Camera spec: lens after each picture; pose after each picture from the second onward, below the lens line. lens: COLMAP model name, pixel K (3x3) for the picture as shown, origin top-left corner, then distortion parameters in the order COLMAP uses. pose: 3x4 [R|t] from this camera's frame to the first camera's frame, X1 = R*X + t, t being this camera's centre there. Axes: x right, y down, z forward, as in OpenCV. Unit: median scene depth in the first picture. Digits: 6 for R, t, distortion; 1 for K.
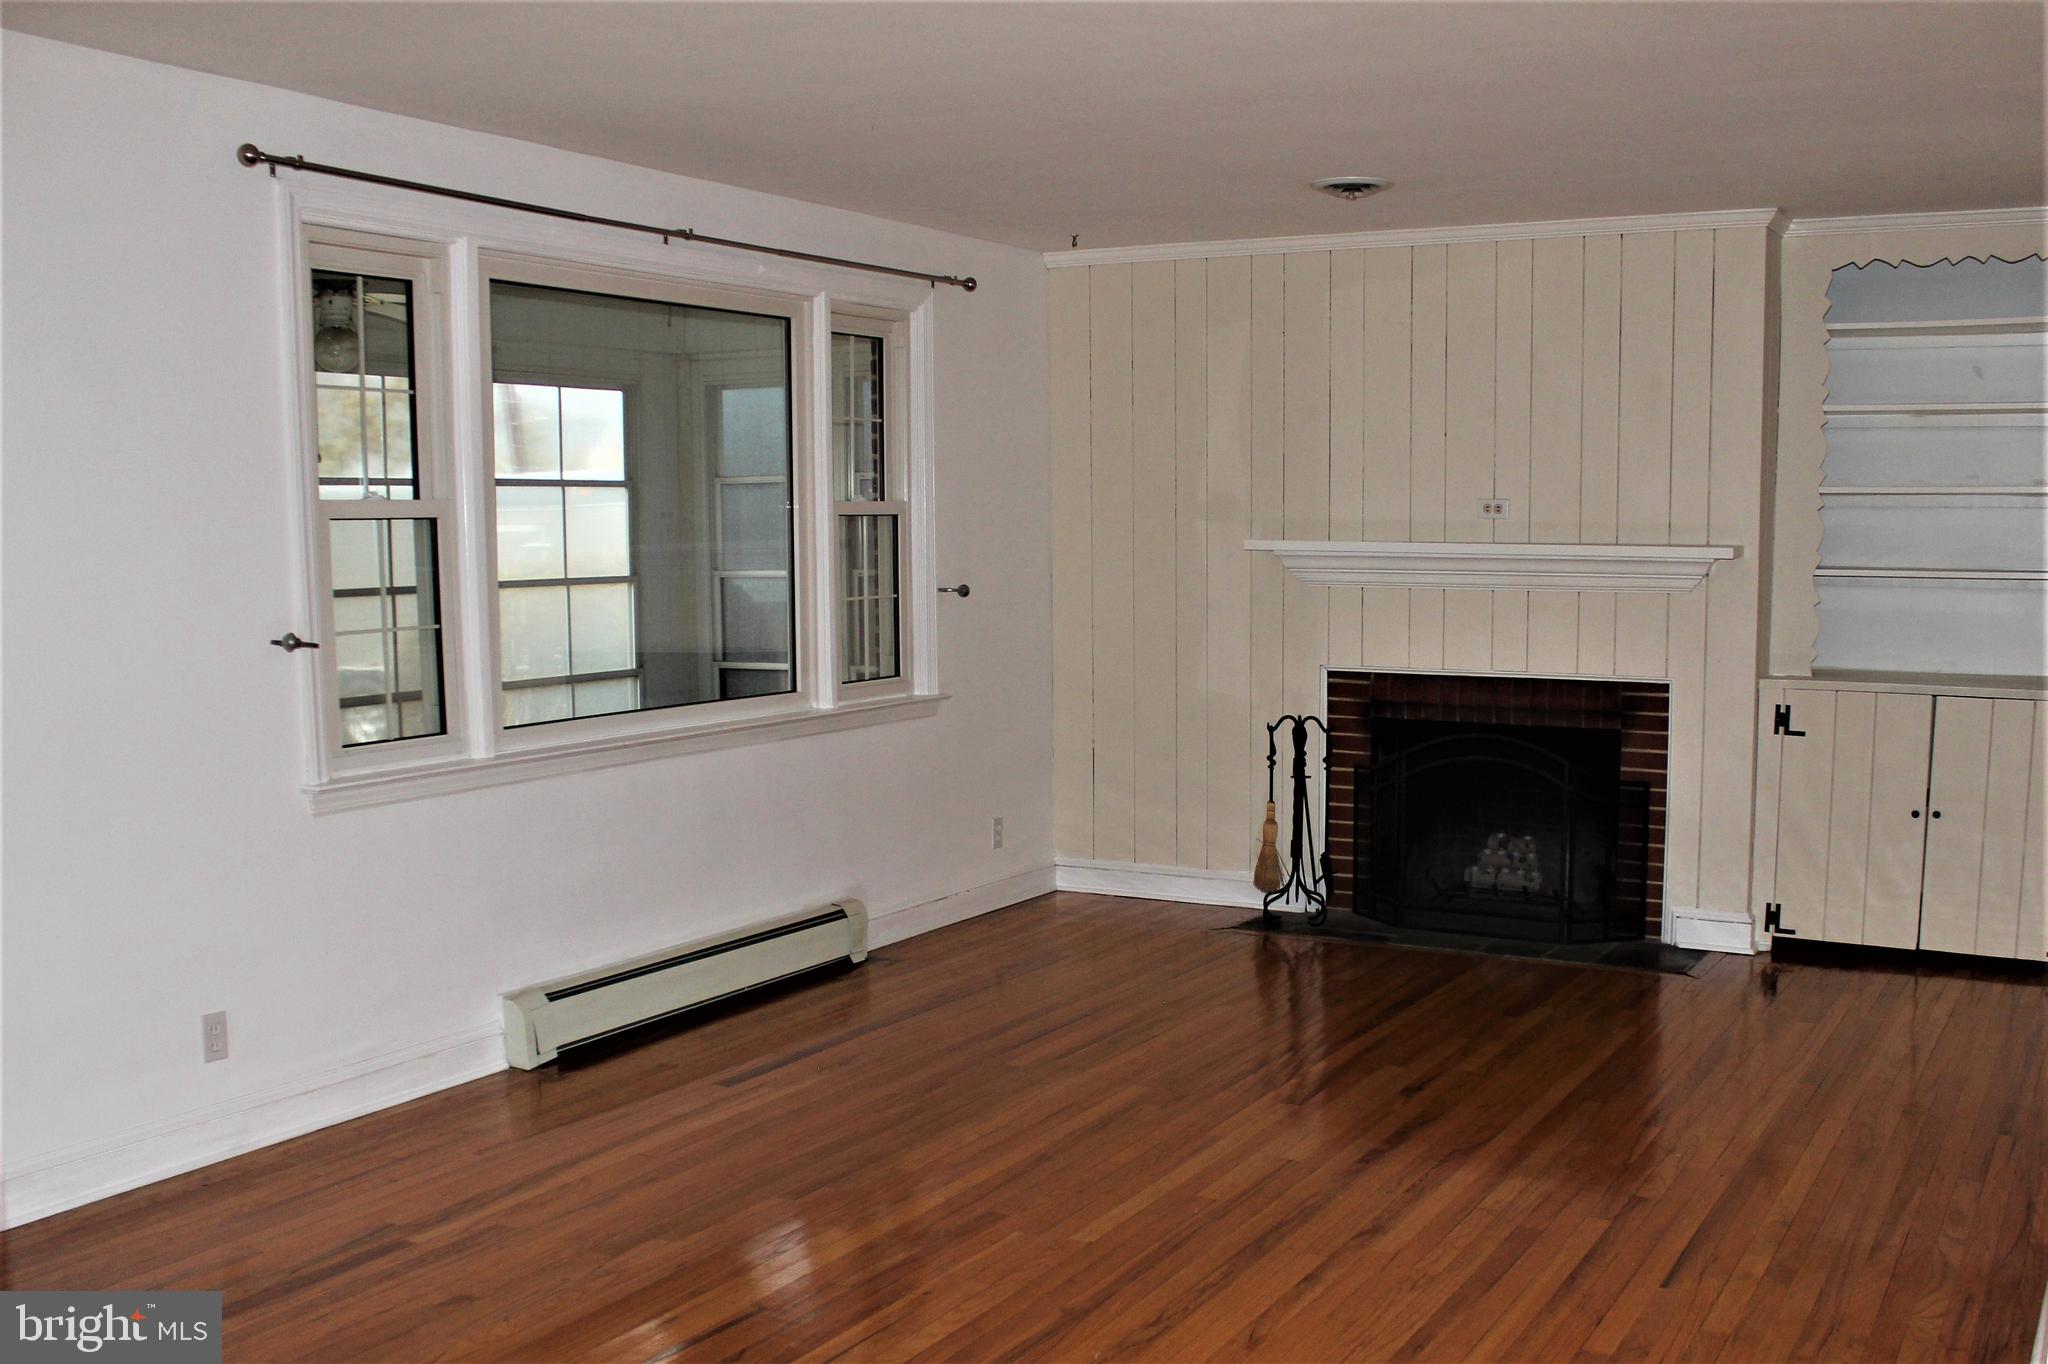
lens RADIAL K [[2039.7, 0, 1131.2], [0, 2039.7, 832.2], [0, 0, 1]] dist [-0.096699, 0.000000]
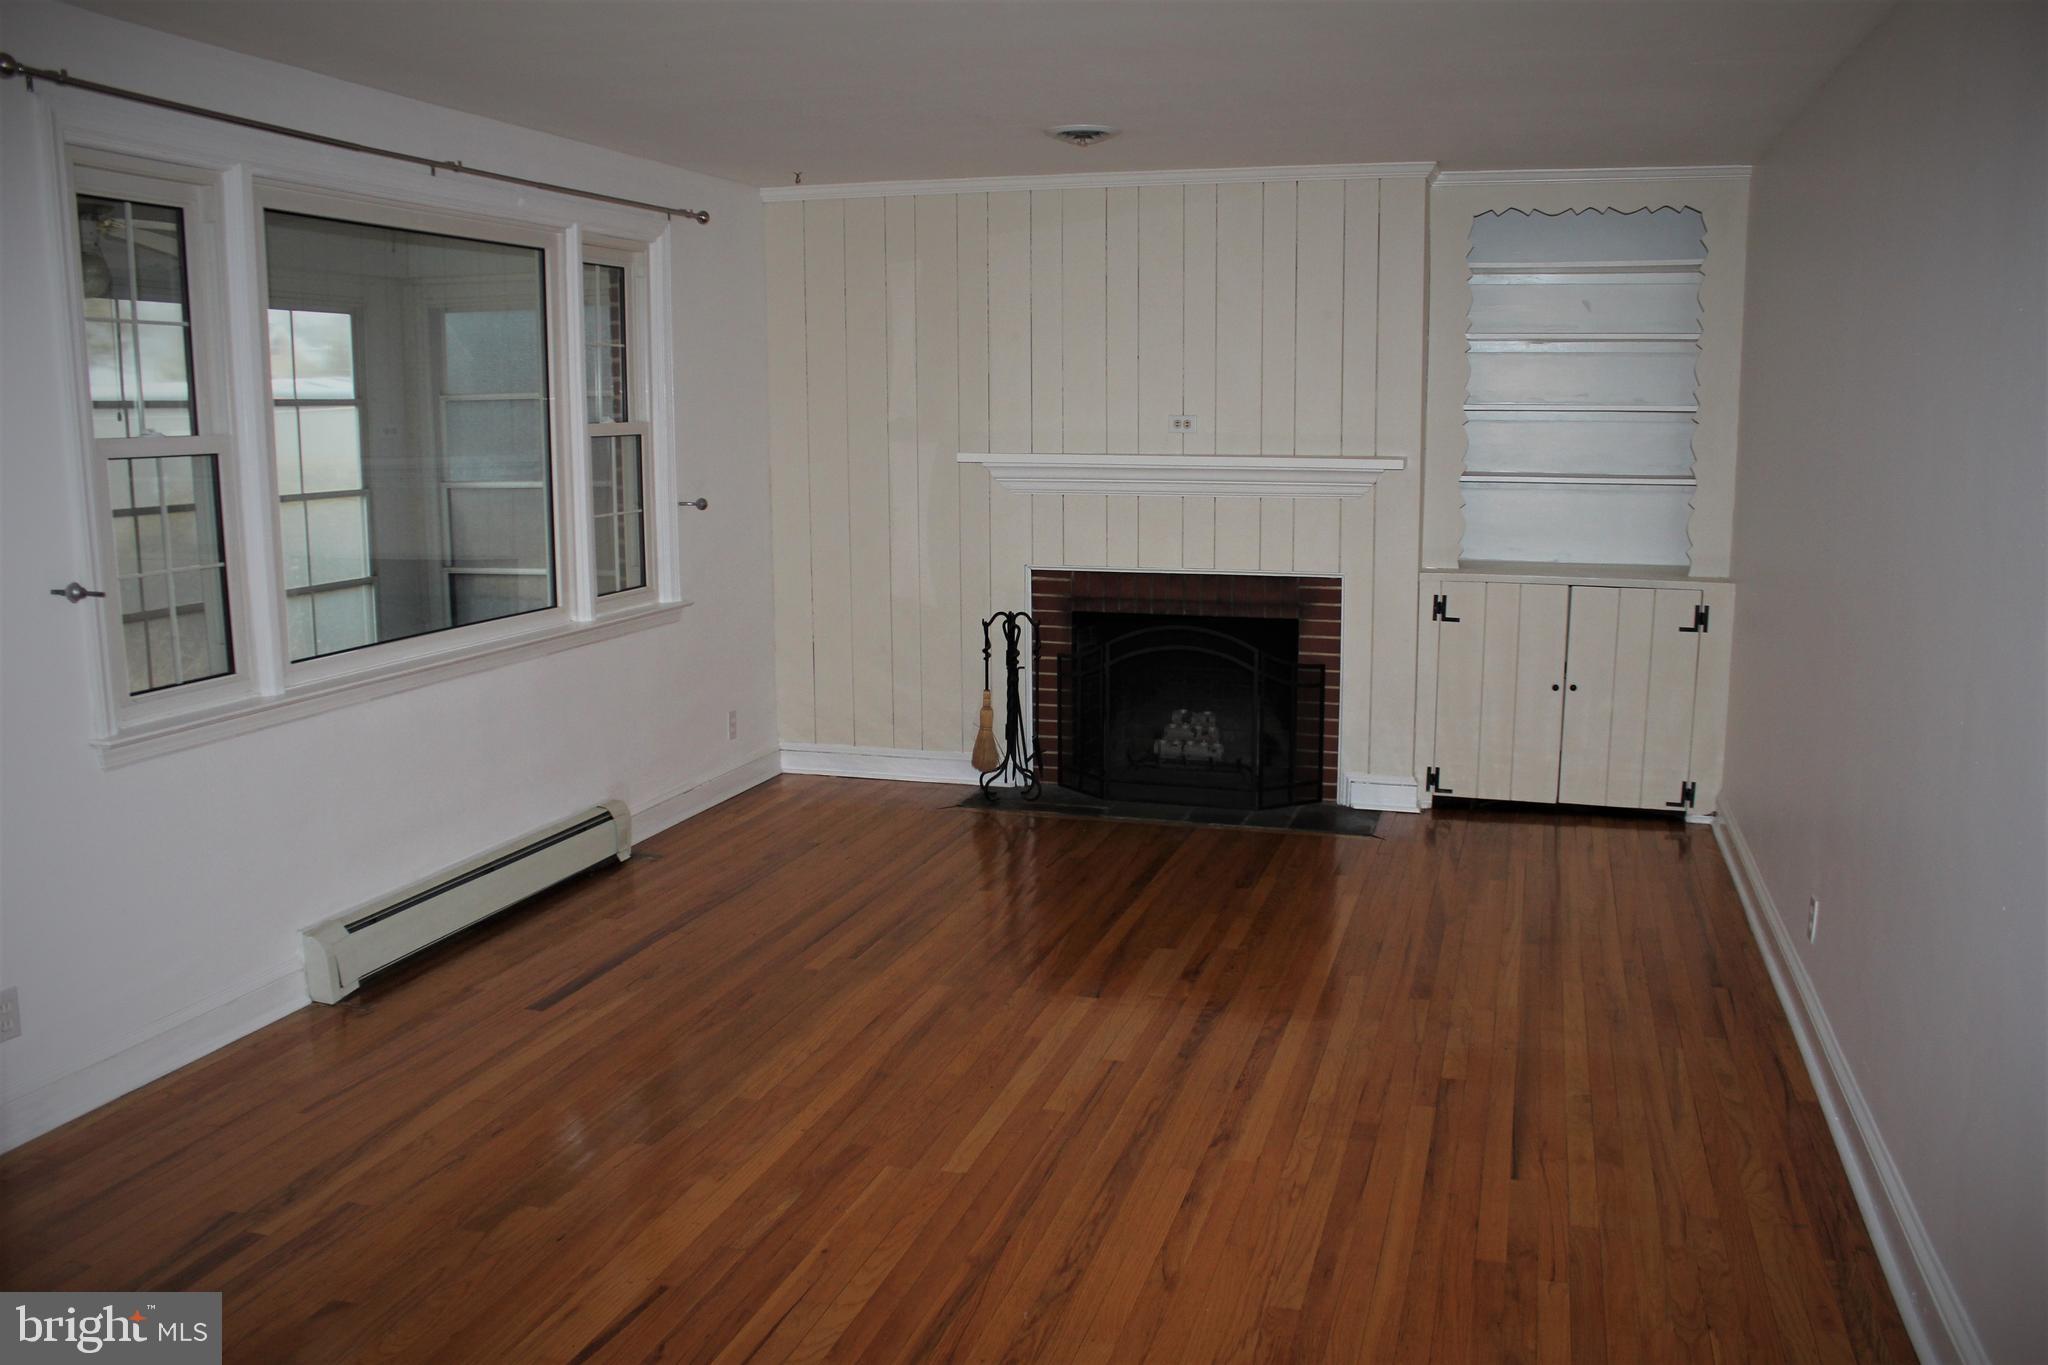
lens RADIAL K [[1680.2, 0, 1037.9], [0, 1680.2, 692.6], [0, 0, 1]] dist [-0.118882, 0.092191]
pose [[0.982000, -0.033505, 0.185888, -0.090559], [0.030384, 0.999346, 0.019615, -0.037479], [-0.186424, -0.013613, 0.982375, 0.122644]]
